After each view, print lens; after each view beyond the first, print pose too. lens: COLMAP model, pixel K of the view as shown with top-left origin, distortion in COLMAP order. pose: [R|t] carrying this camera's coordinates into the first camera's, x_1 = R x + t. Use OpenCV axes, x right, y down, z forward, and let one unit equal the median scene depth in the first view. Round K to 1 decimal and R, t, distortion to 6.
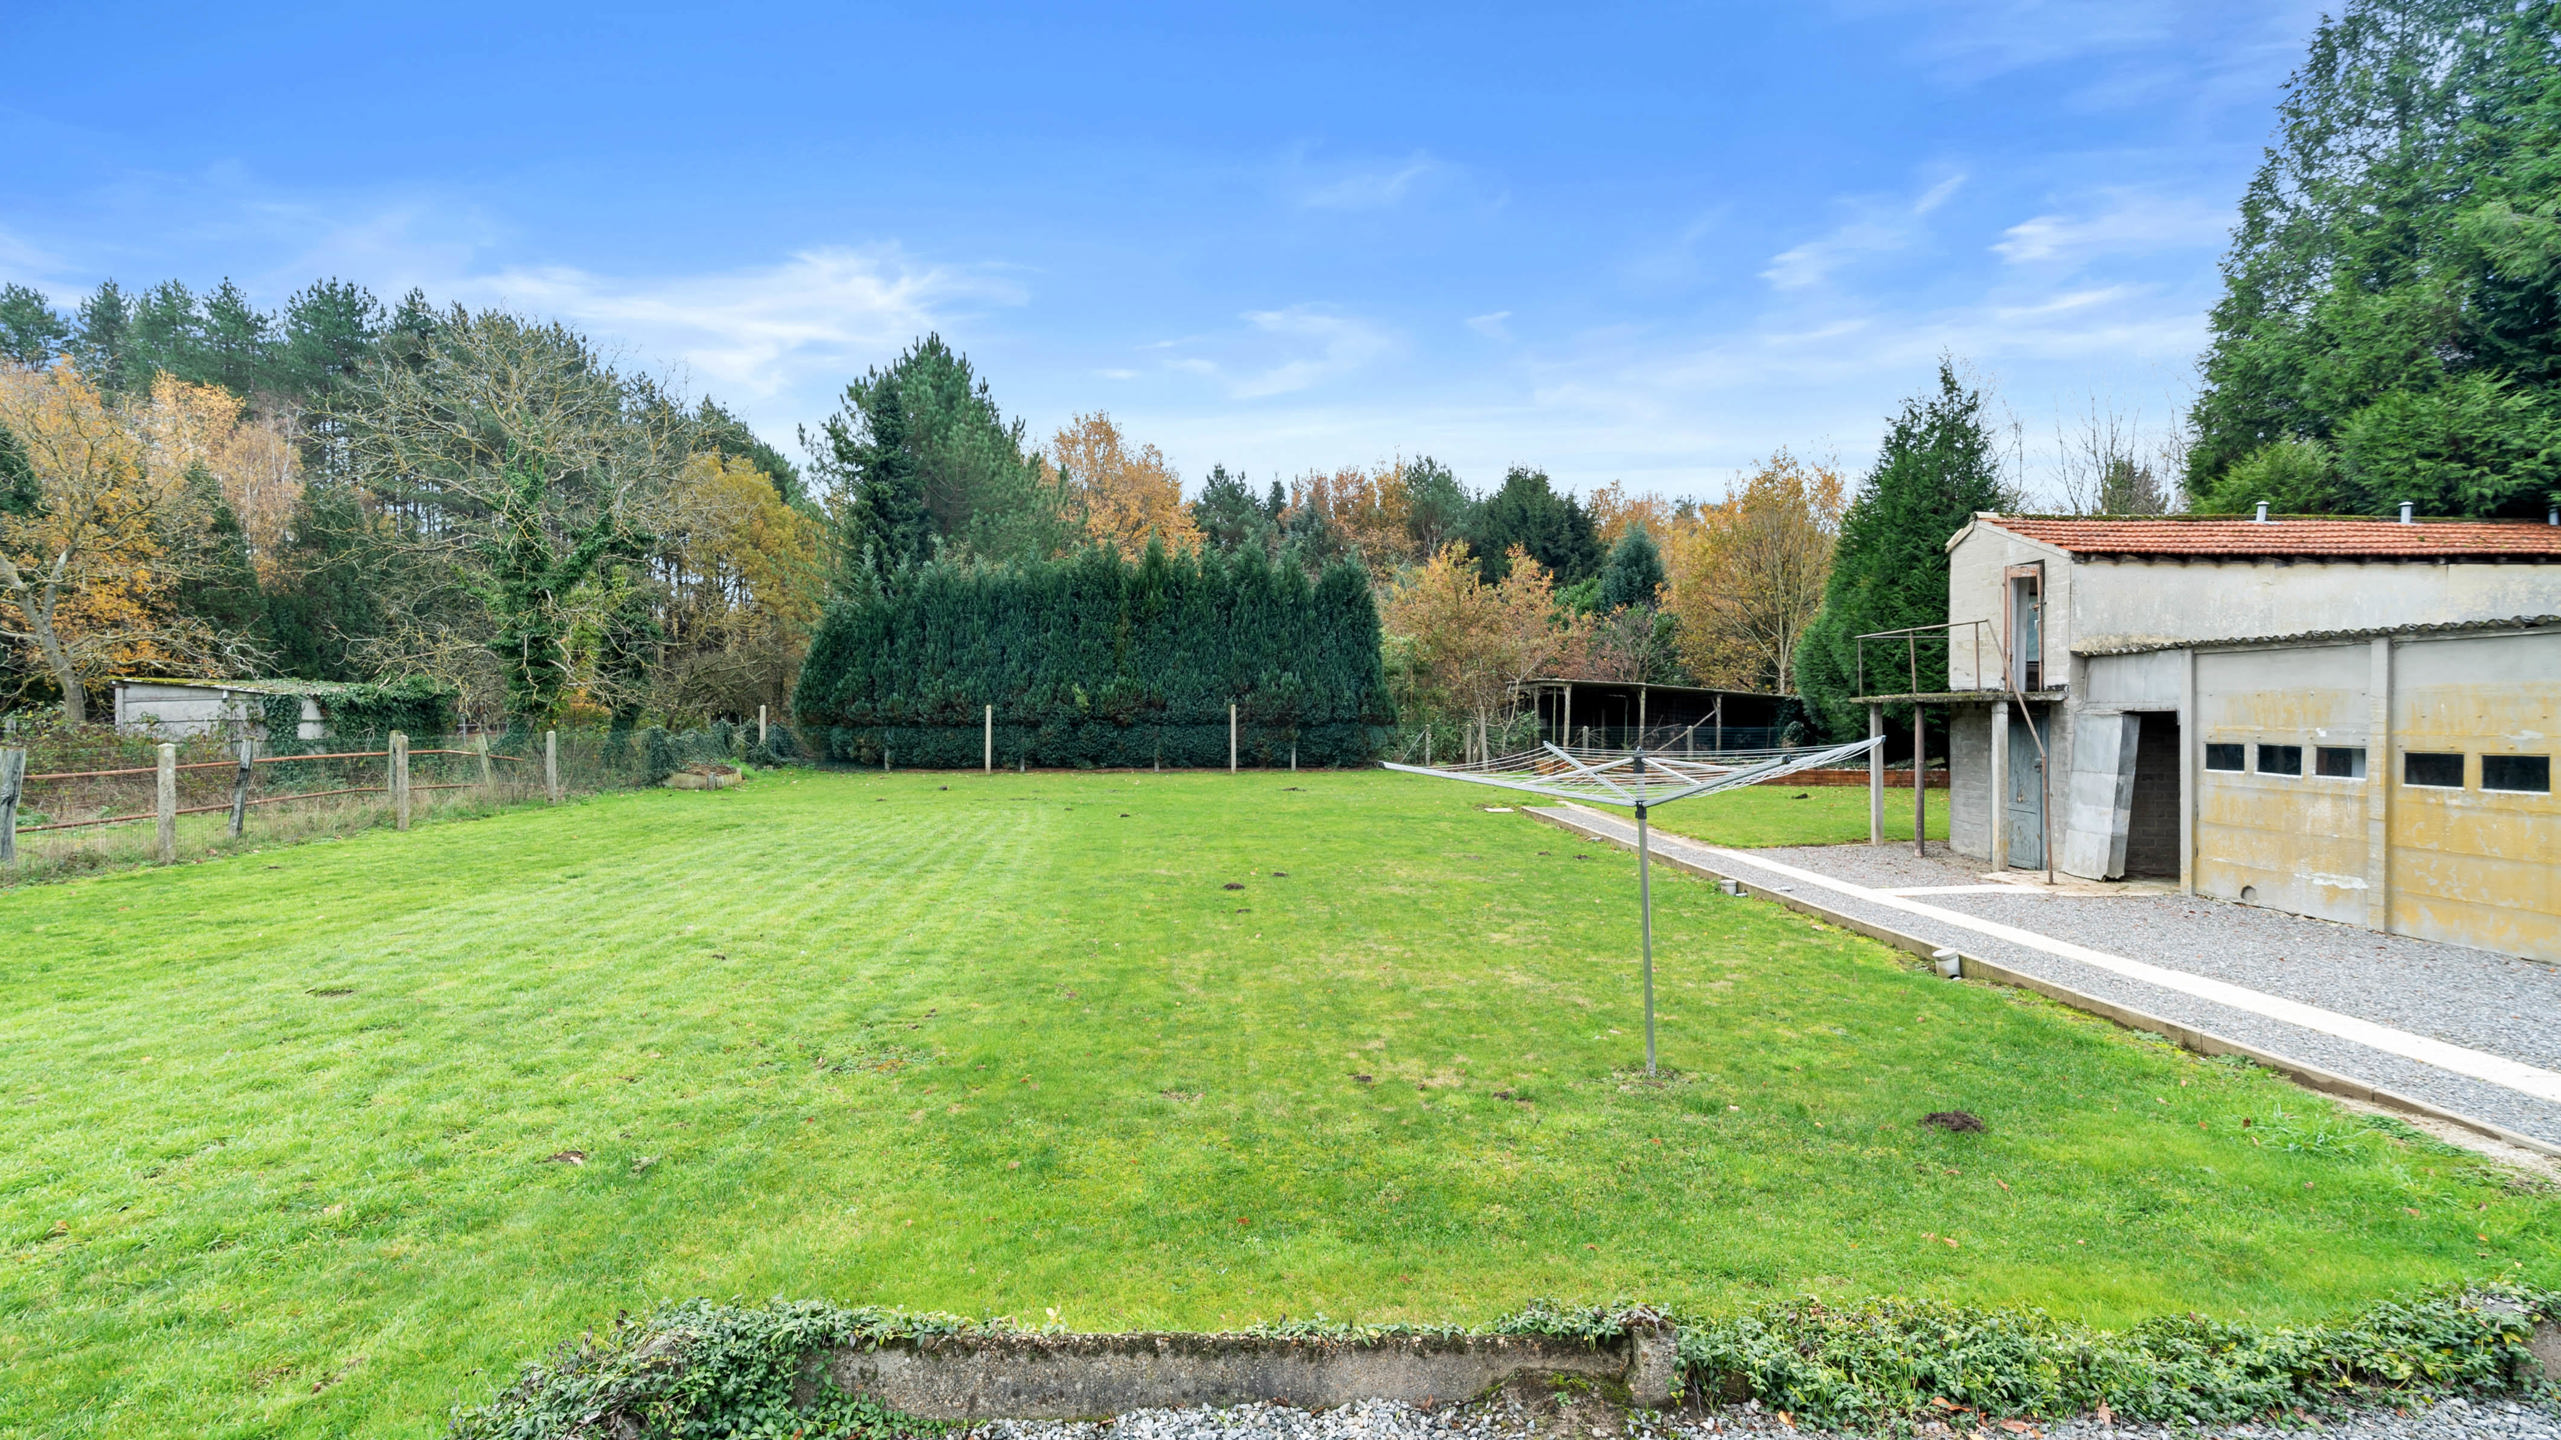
lens RADIAL K [[1152.4, 0, 1274.1], [0, 1152.4, 713.1], [0, 0, 1]] dist [-0.011946, 0.002590]
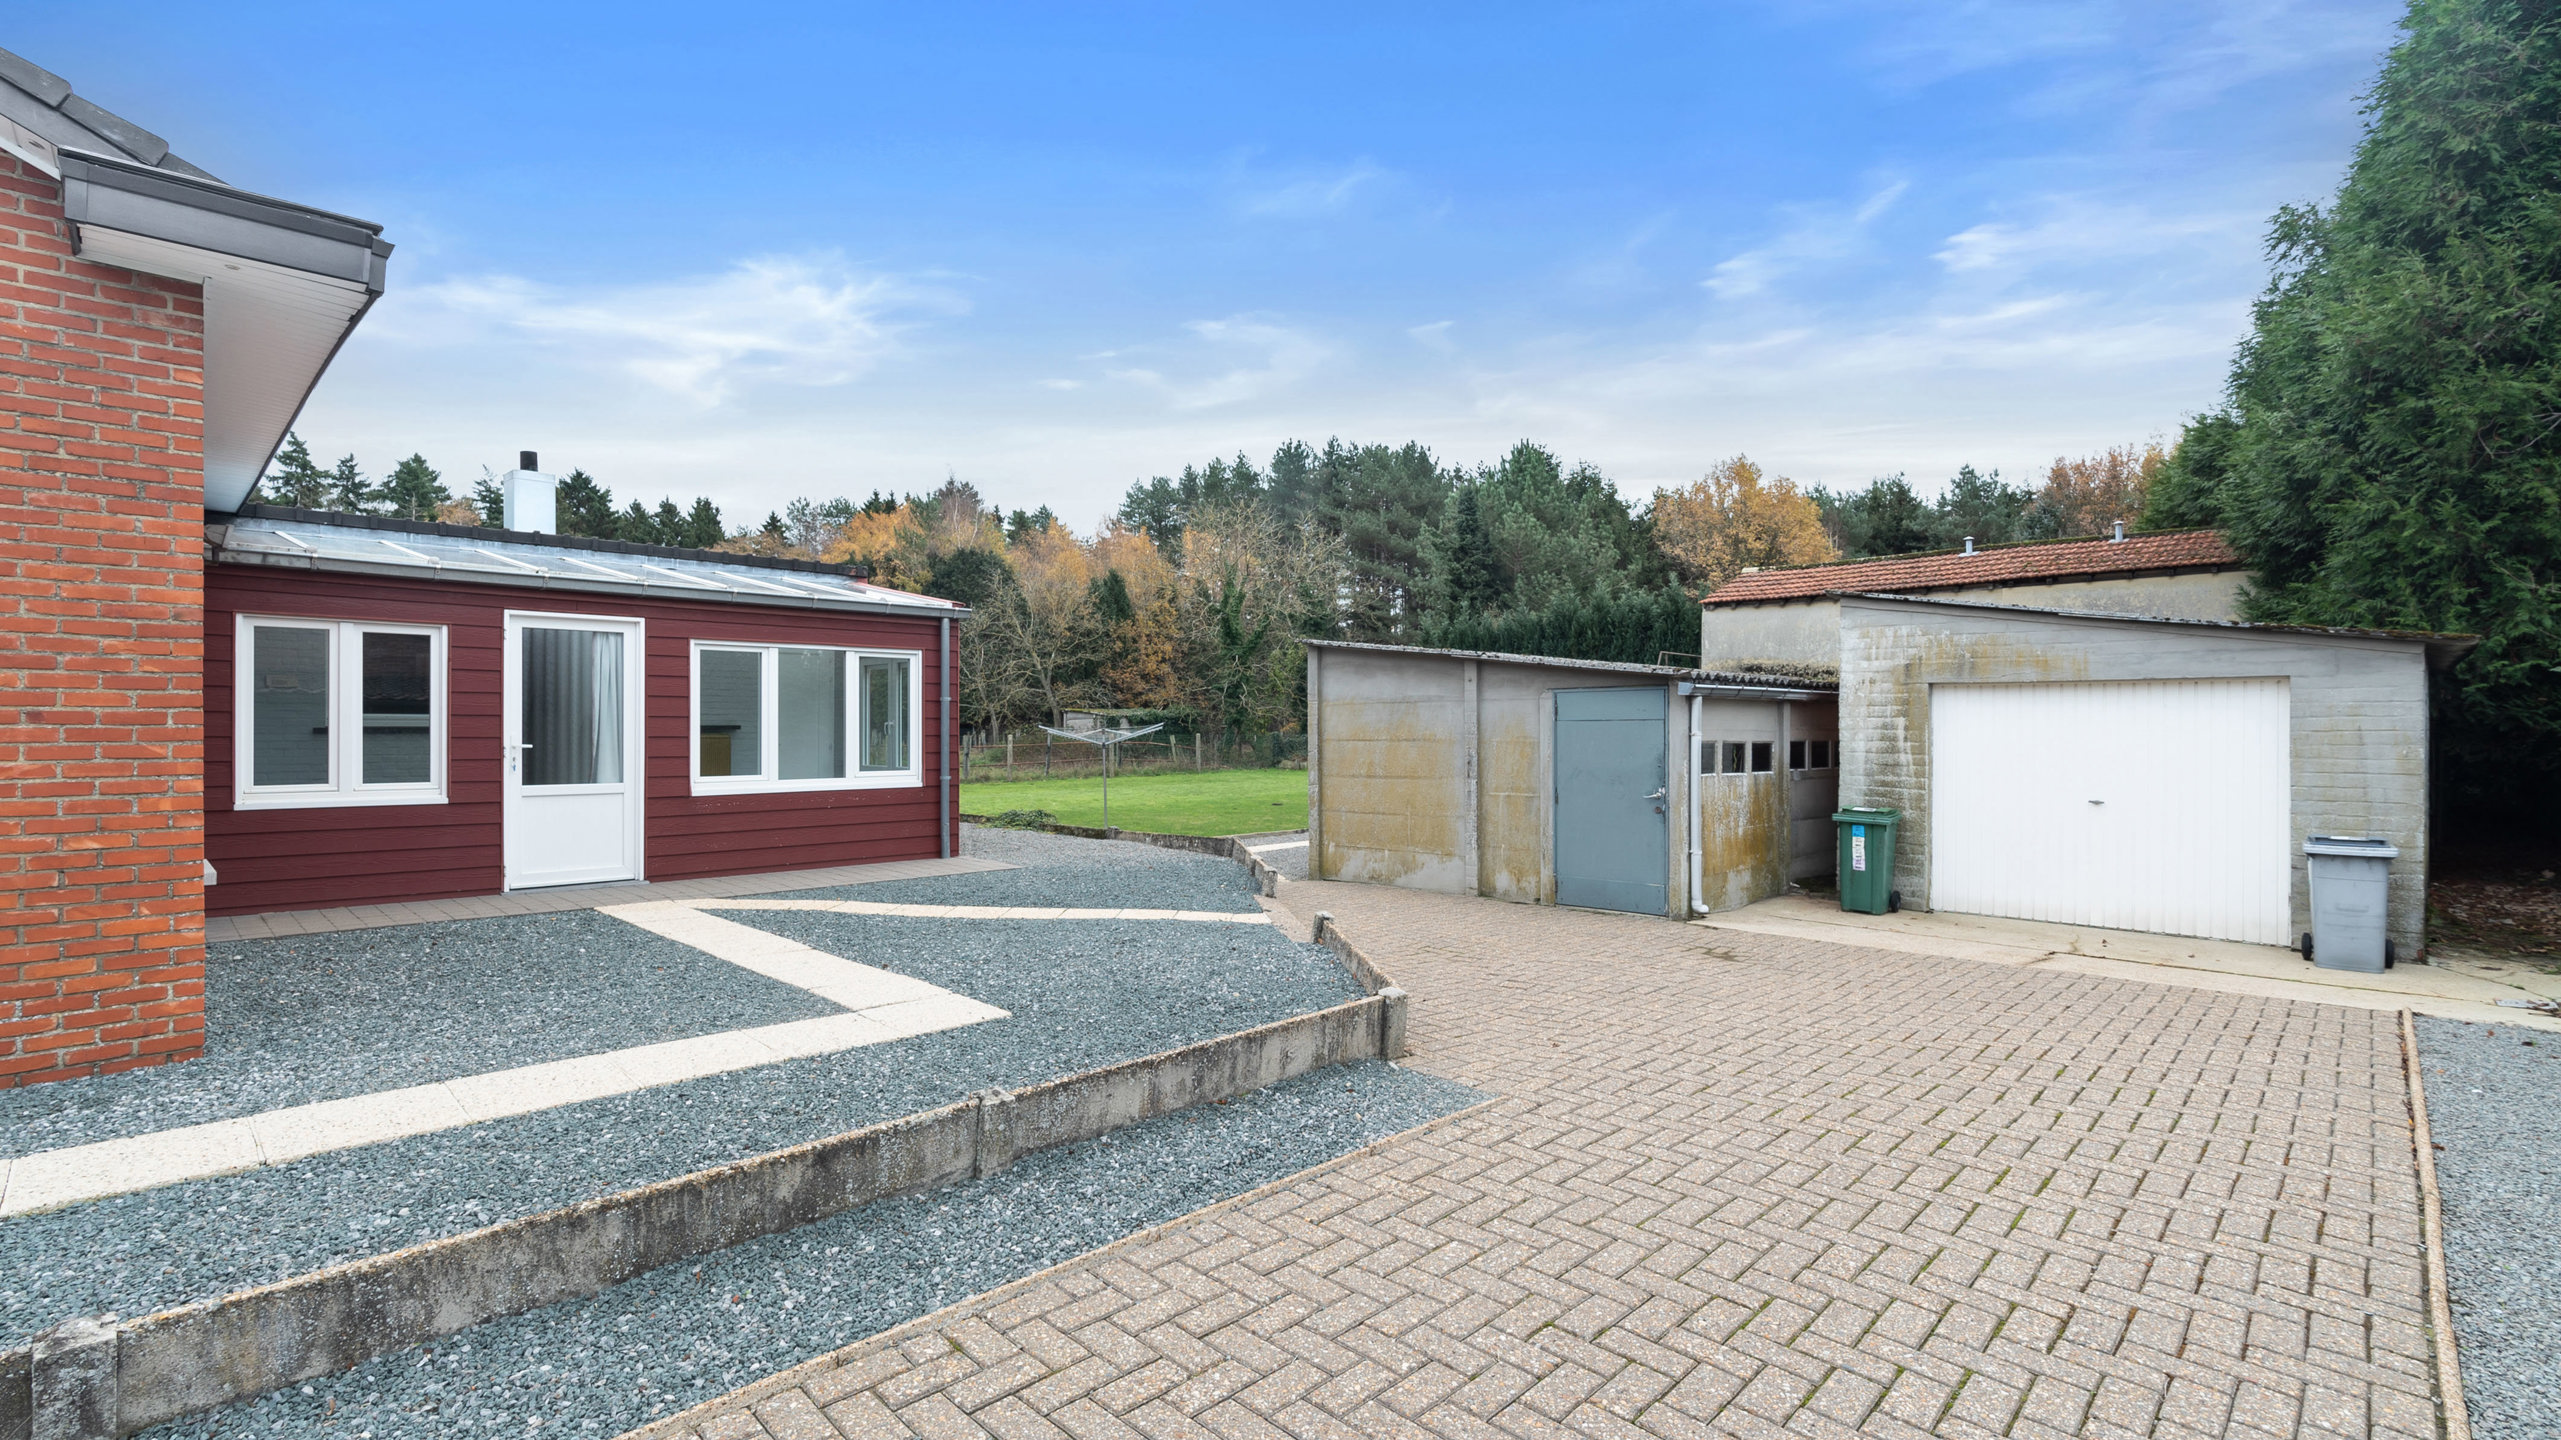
lens RADIAL K [[1152.4, 0, 1285.3], [0, 1152.4, 720.0], [0, 0, 1]] dist [-0.011946, 0.002590]
pose [[0.706239, -0.007670, -0.707932, 0.572405], [0.000977, 0.999951, -0.009859, 0.008479], [0.707973, 0.006271, 0.706211, -0.168660]]
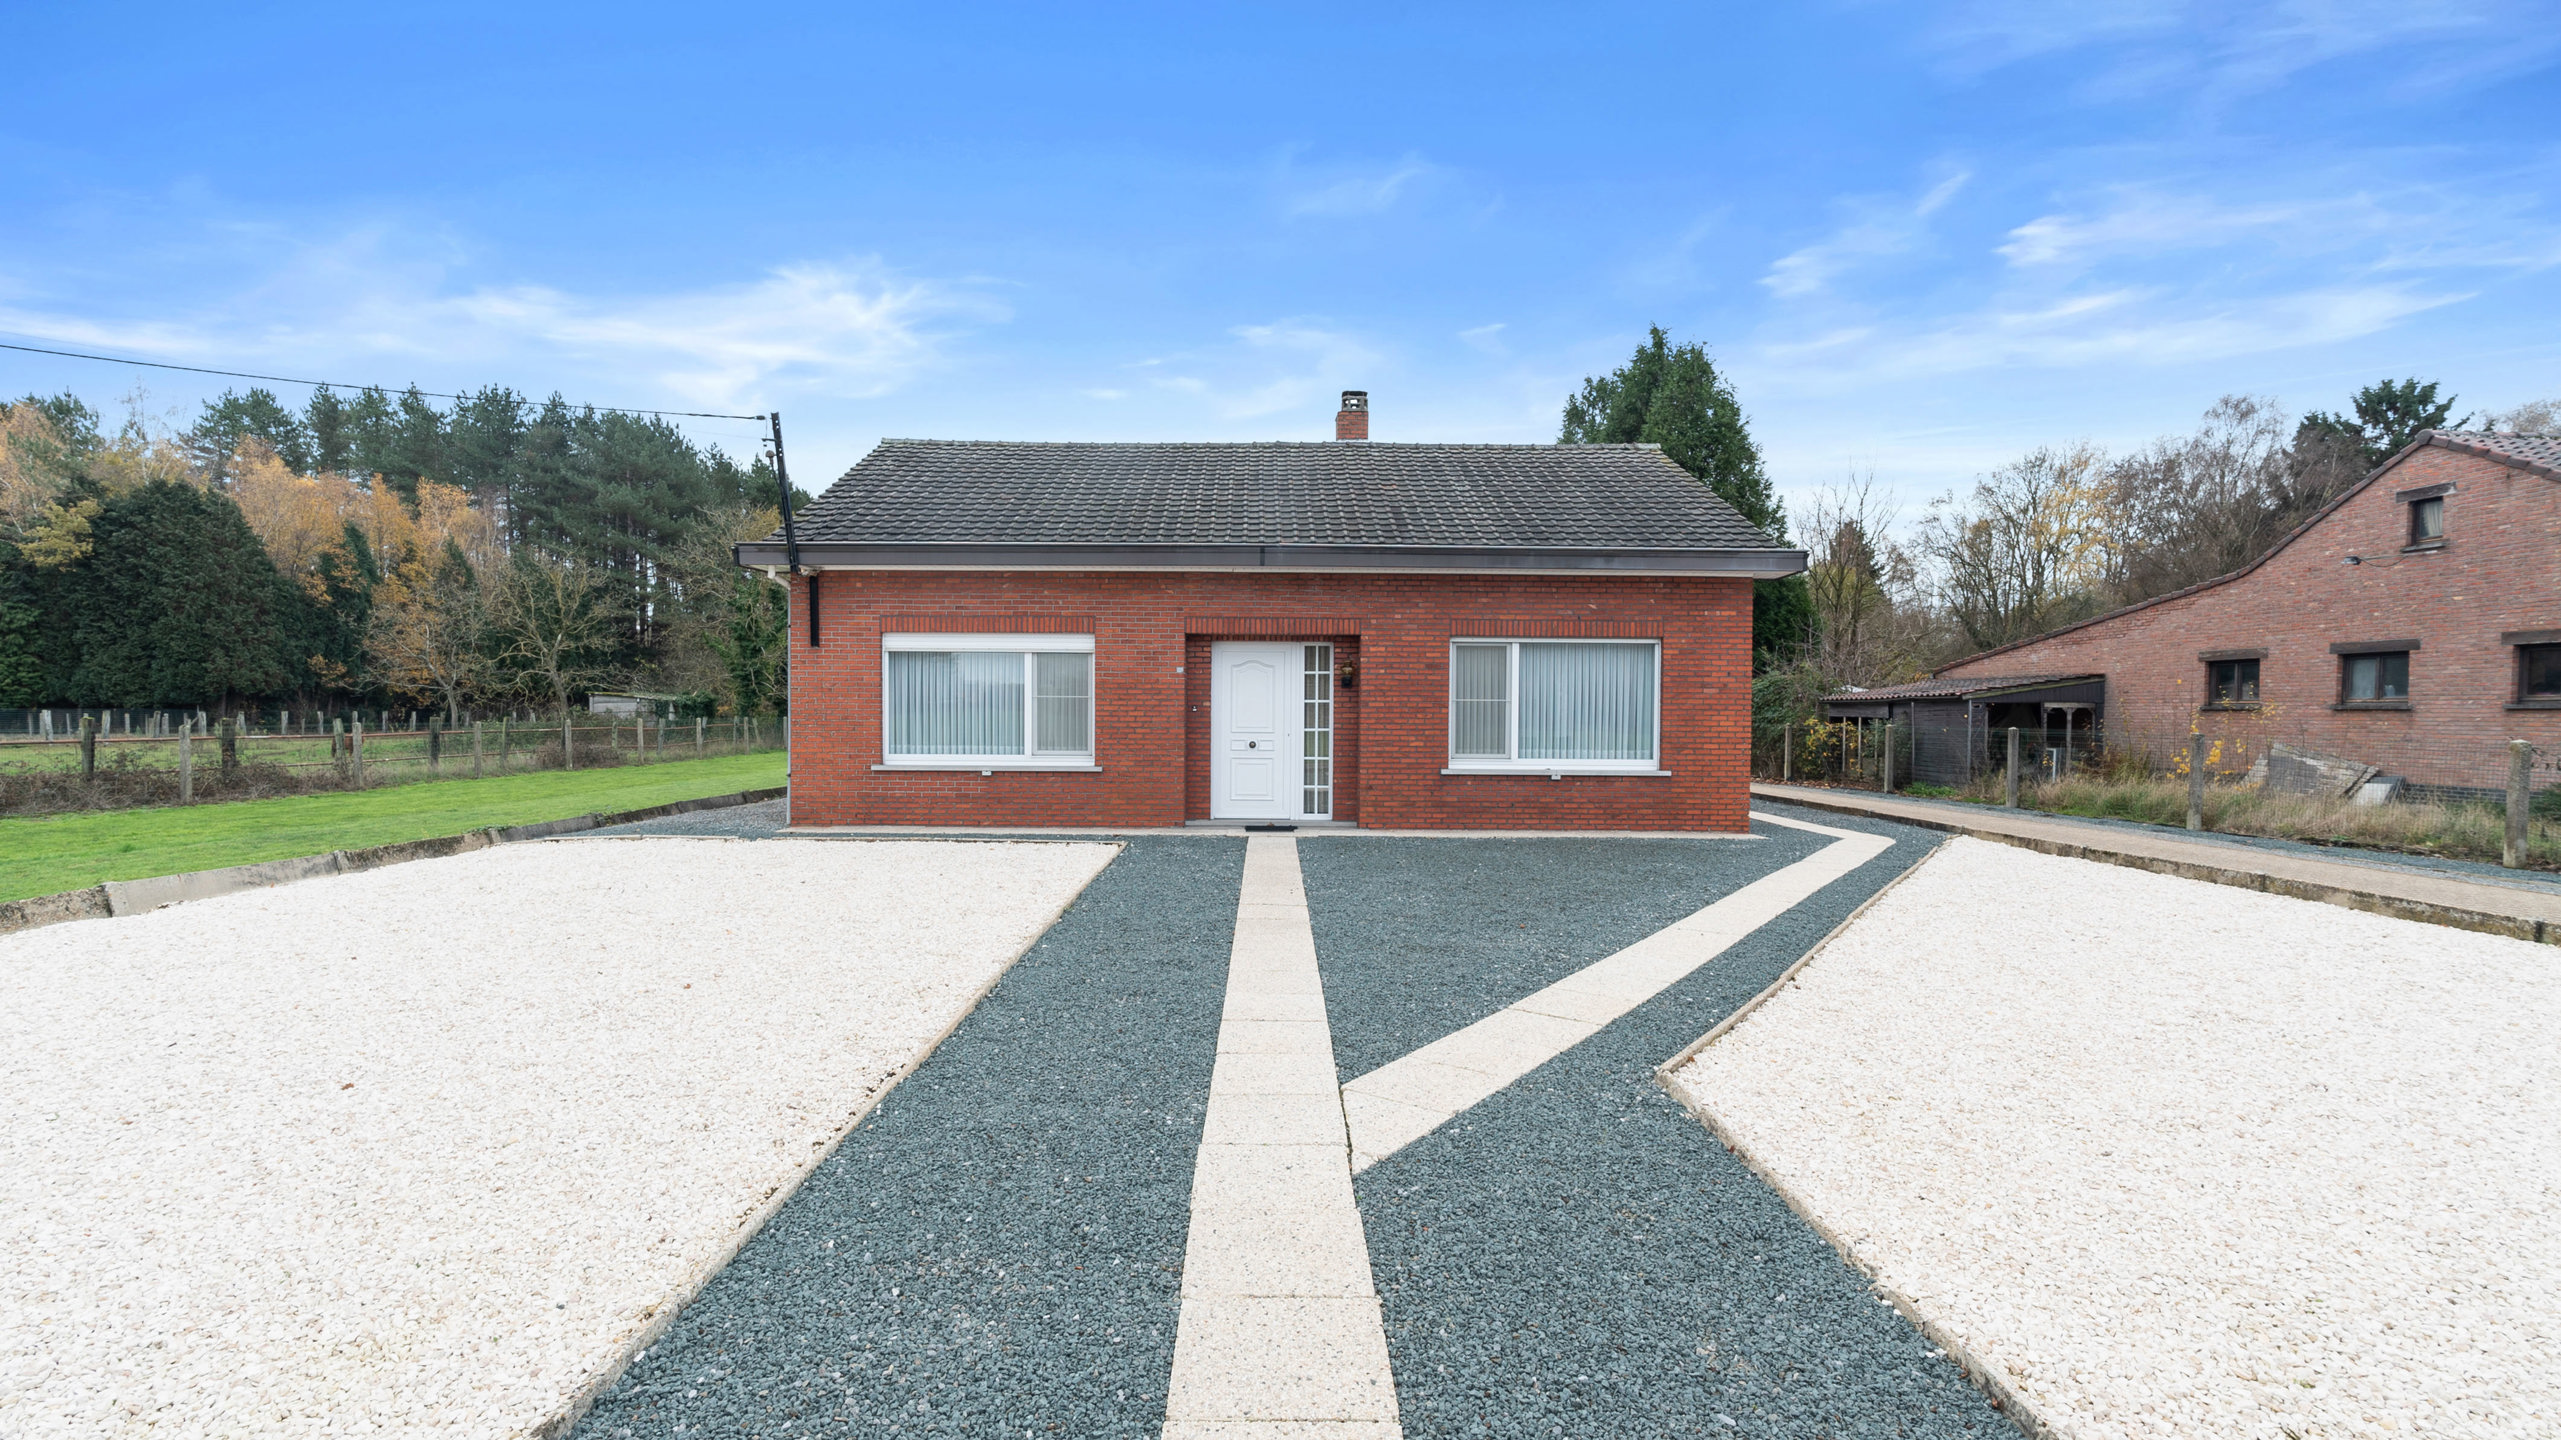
lens RADIAL K [[1152.4, 0, 1280.9], [0, 1152.4, 765.5], [0, 0, 1]] dist [-0.011946, 0.002590]
pose [[0.999994, 0.002208, 0.002648, 0.221675], [-0.002325, 0.998989, 0.044886, 0.005943], [-0.002547, -0.044892, 0.998989, -0.851001]]
